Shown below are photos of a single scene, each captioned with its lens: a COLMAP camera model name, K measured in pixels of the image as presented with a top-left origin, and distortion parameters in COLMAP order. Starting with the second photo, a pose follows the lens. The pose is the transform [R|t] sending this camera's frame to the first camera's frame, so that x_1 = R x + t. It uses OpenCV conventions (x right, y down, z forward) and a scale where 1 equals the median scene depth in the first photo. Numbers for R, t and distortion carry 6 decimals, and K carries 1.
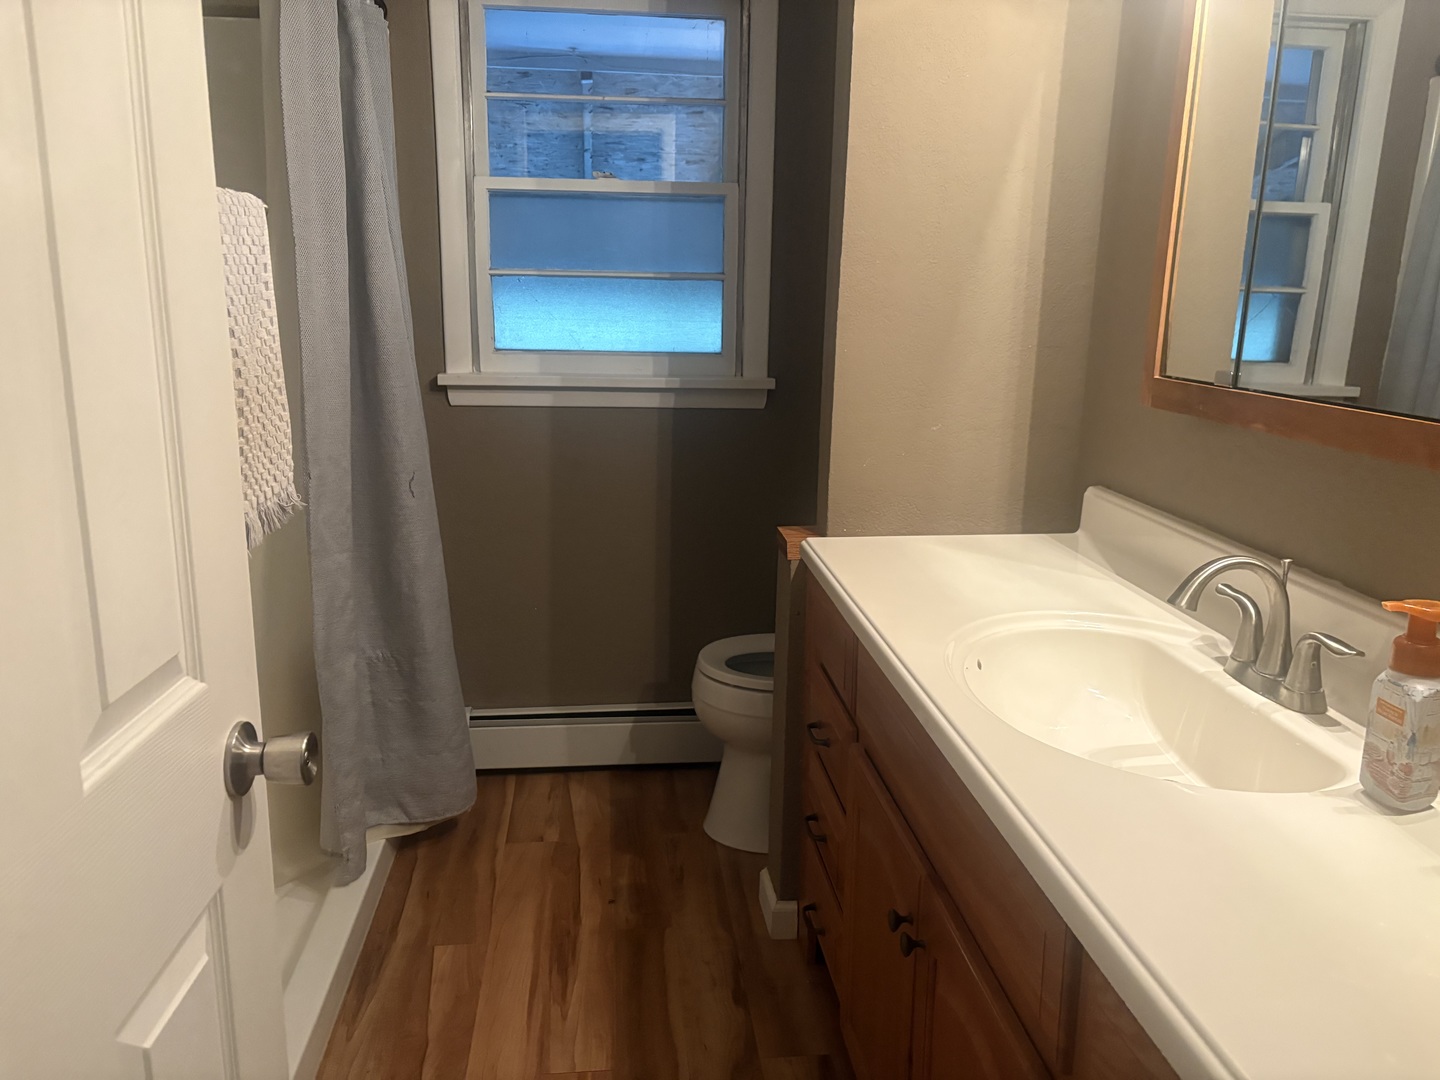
lens RADIAL K [[1093.2, 0, 724.8], [0, 1093.2, 537.1], [0, 0, 1]] dist [0.054681, -0.055396]
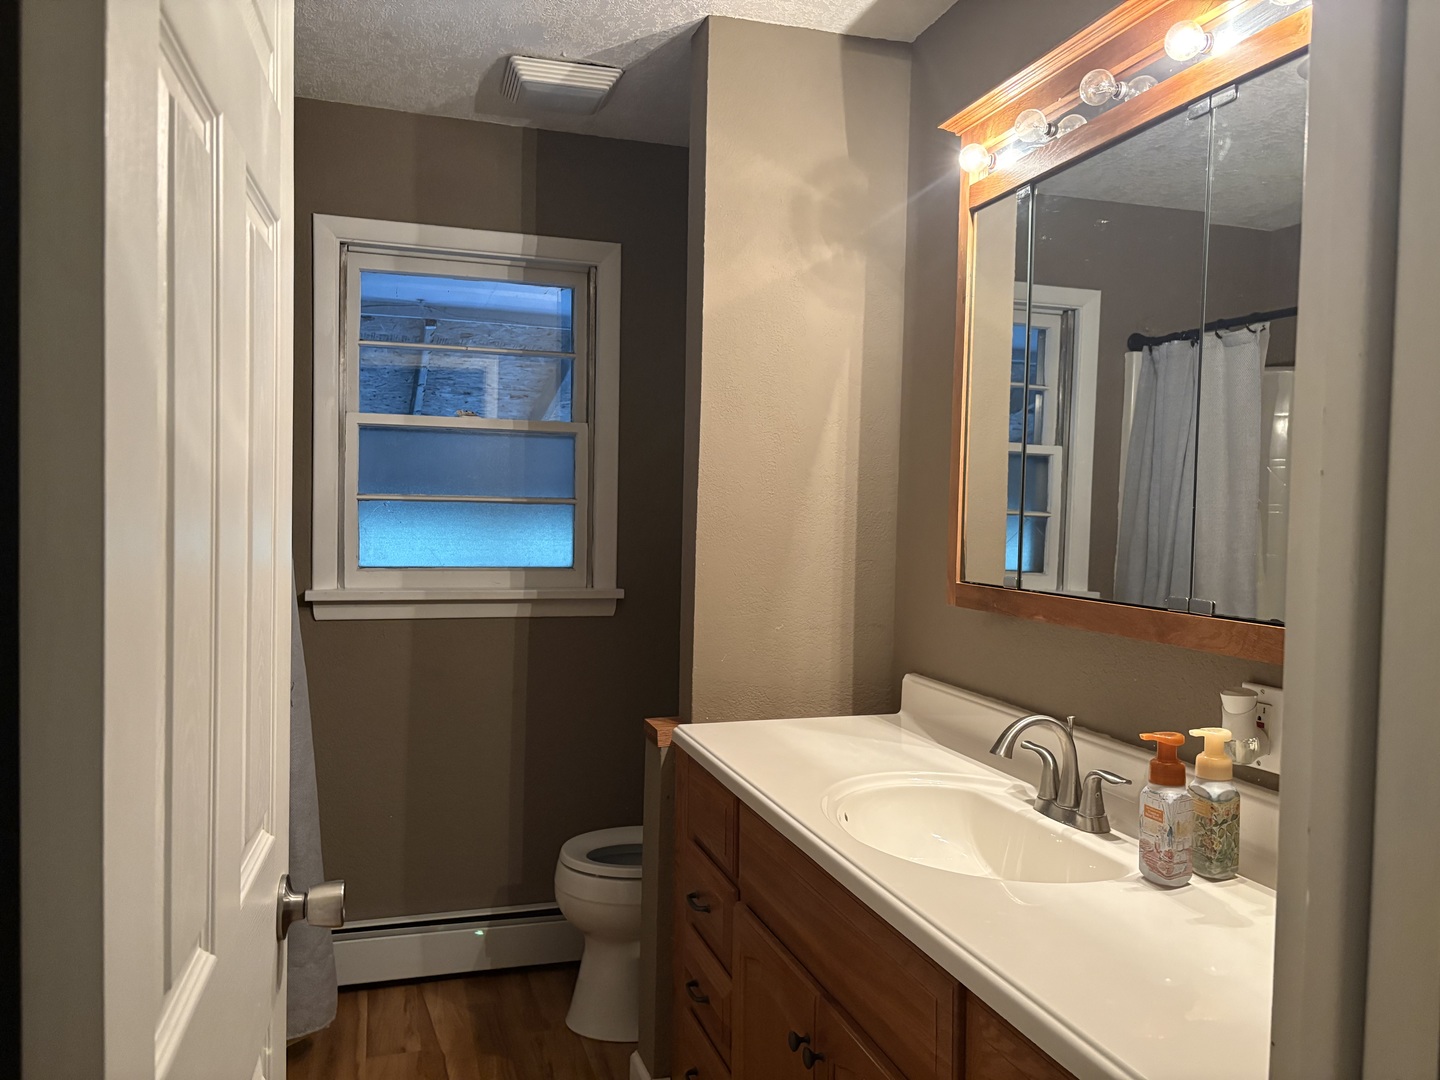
lens RADIAL K [[1093.2, 0, 726.0], [0, 1093.2, 542.0], [0, 0, 1]] dist [0.054681, -0.055396]
pose [[0.981127, -0.005648, 0.193283, -0.072681], [0.042084, 0.981849, -0.184936, 0.019838], [-0.188730, 0.189580, 0.963556, -0.113145]]
